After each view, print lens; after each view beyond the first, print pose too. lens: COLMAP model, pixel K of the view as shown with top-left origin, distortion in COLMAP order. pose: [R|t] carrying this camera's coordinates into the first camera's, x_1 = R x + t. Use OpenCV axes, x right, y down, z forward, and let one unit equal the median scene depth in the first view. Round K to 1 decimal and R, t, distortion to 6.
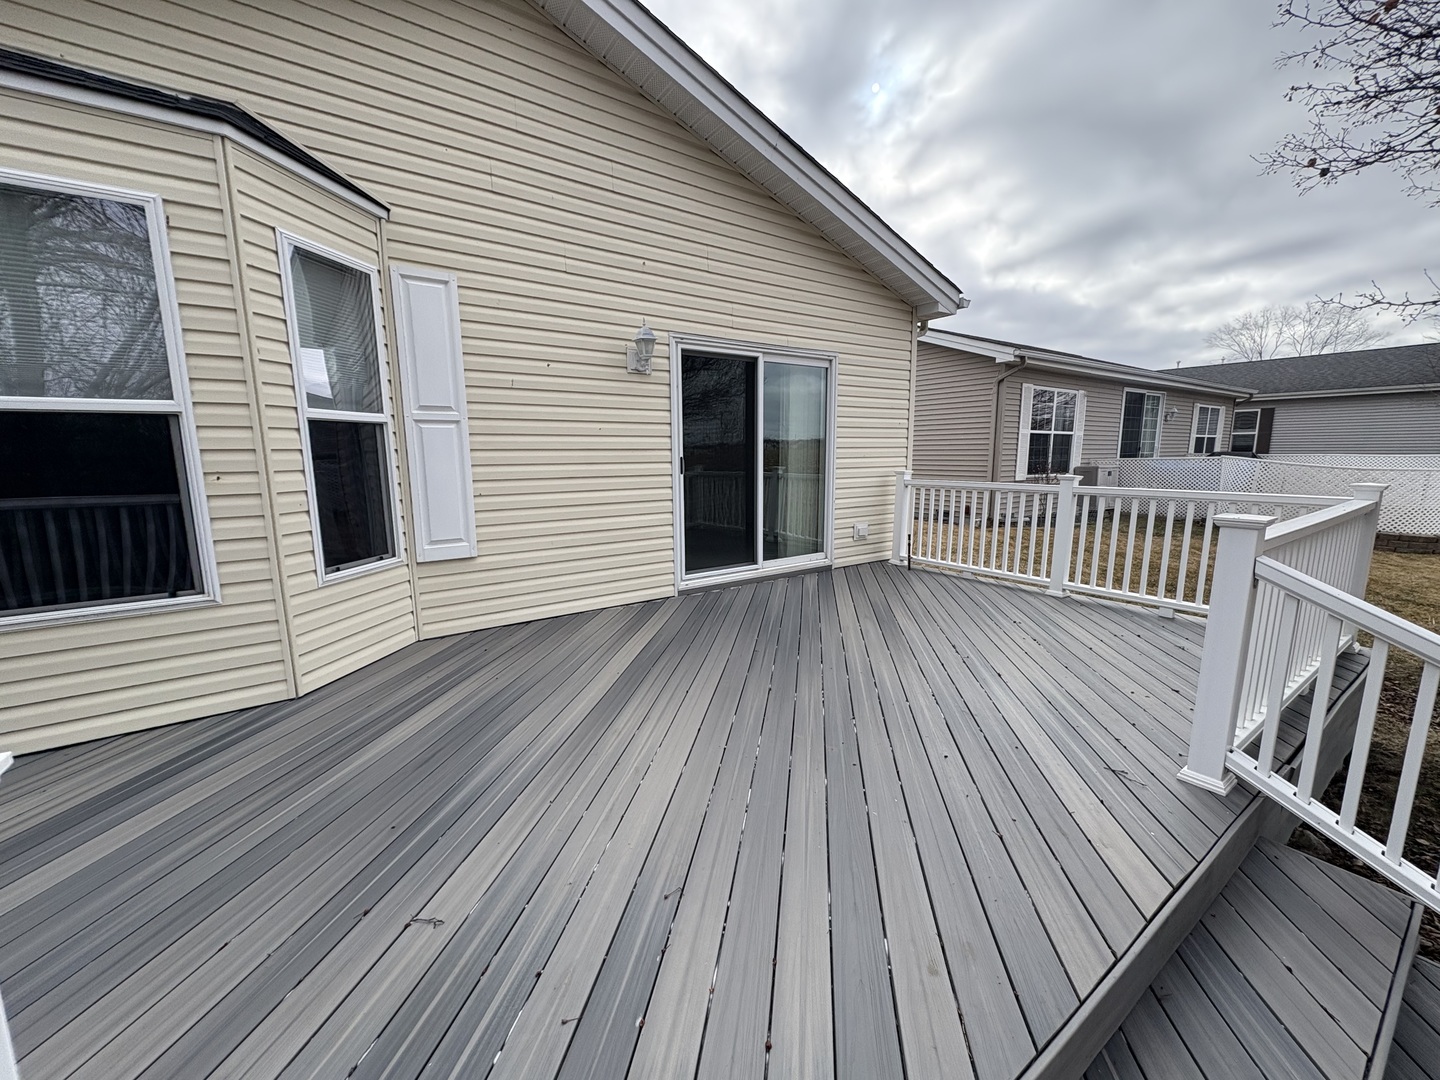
lens RADIAL K [[572.2, 0, 720.0], [0, 572.2, 540.0], [0, 0, 1]] dist [0.000572, 0.000275]
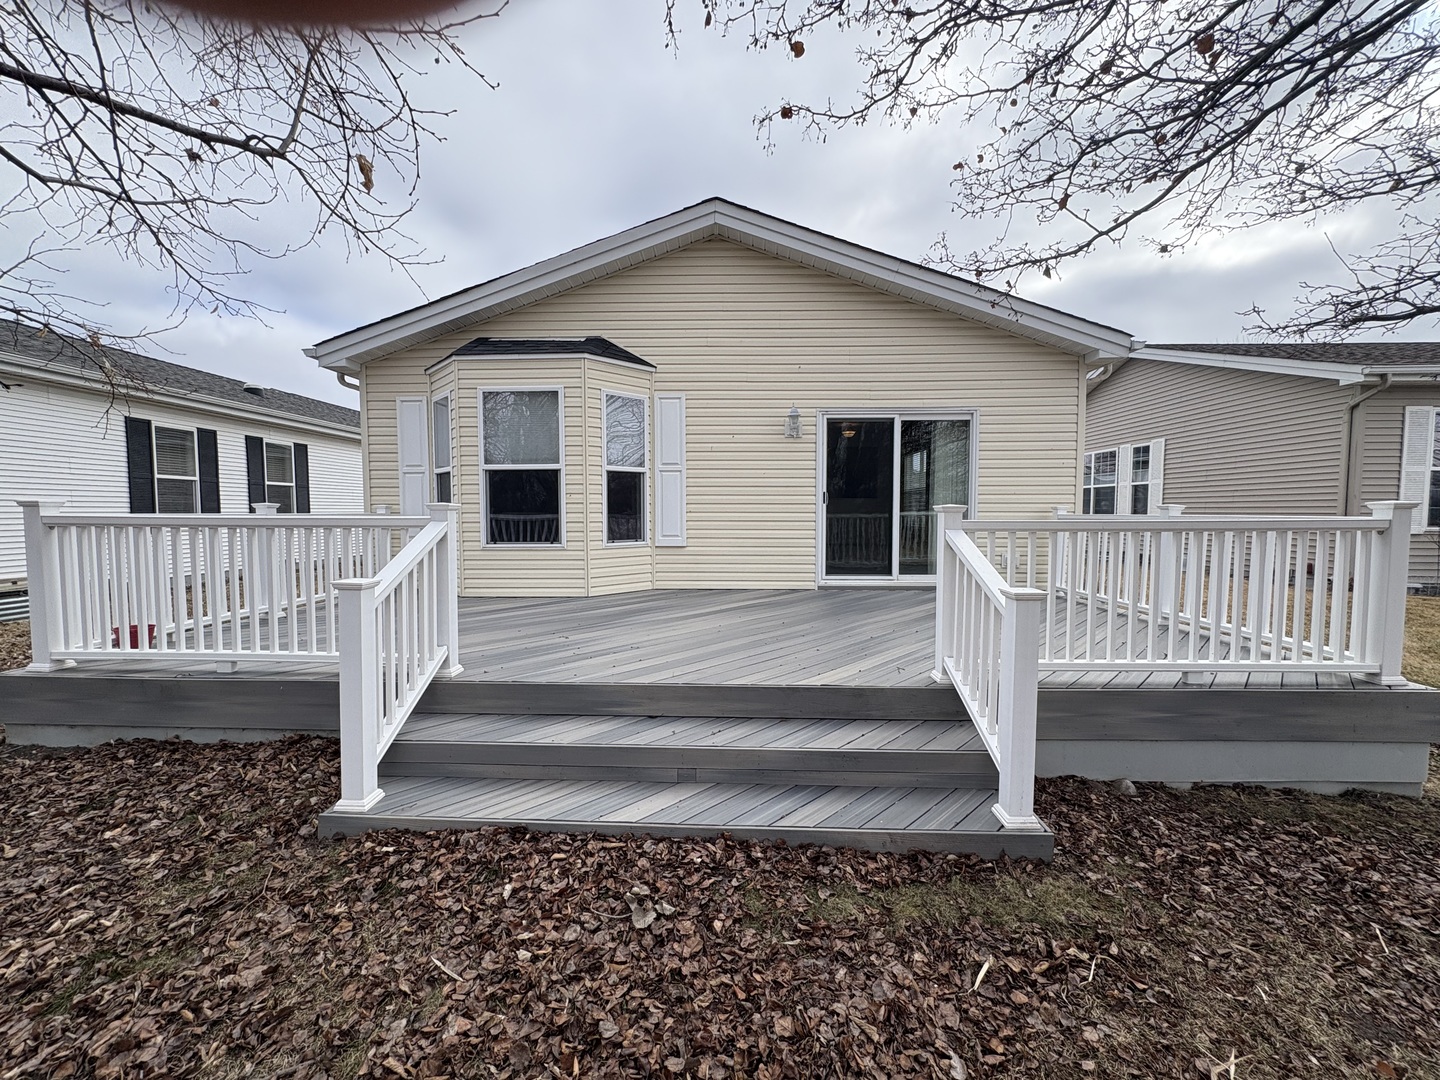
lens RADIAL K [[572.2, 0, 720.0], [0, 572.2, 540.0], [0, 0, 1]] dist [0.000572, 0.000275]
pose [[0.803385, 0.036647, -0.594331, 0.756290], [-0.096960, 0.992834, -0.069846, 0.131078], [0.587513, 0.113739, 0.801181, -0.374588]]
